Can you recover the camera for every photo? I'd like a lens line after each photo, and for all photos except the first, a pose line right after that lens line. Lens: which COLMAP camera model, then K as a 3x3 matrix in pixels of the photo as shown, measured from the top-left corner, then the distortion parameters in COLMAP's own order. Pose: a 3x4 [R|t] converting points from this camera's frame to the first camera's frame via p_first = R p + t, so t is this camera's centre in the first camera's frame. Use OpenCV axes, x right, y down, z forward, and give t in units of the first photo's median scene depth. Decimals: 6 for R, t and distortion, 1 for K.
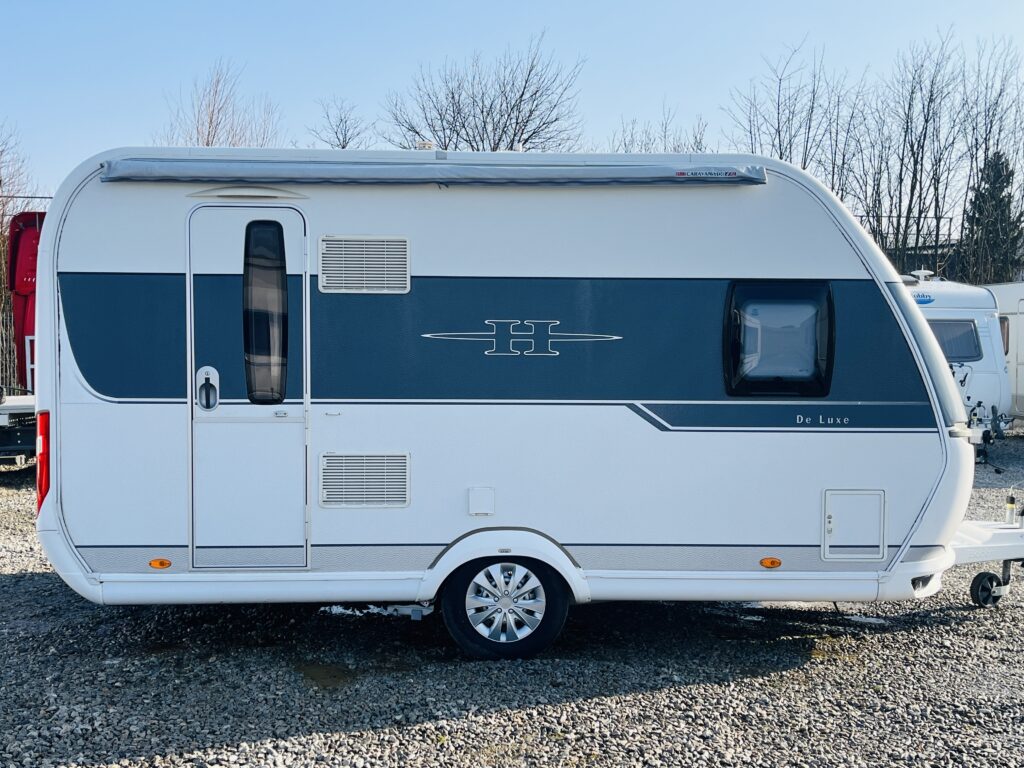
lens RADIAL K [[1123.8, 0, 512.0], [0, 1123.8, 384.0], [0, 0, 1]] dist [0.044251, -0.008530]
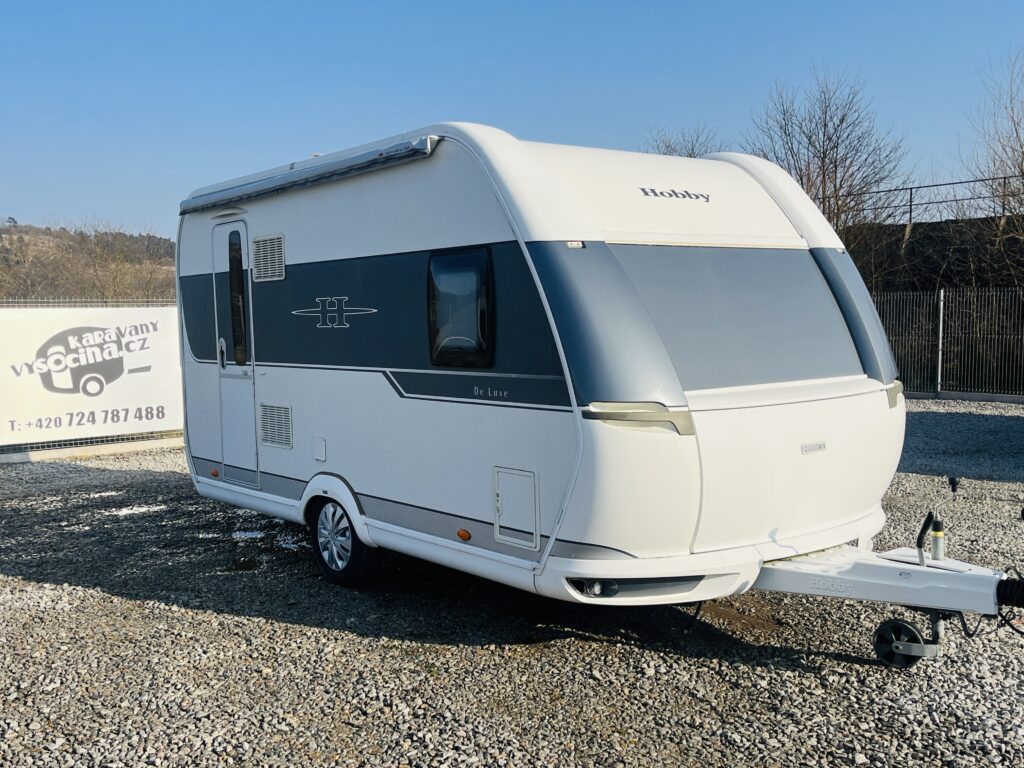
lens RADIAL K [[1124.4, 0, 511.7], [0, 1124.4, 404.1], [0, 0, 1]] dist [0.003995, -0.002927]
pose [[0.569016, 0.044764, -0.821107, 1.083291], [-0.014794, 0.998913, 0.044205, -0.000413], [0.822193, -0.013006, 0.569060, 0.487045]]
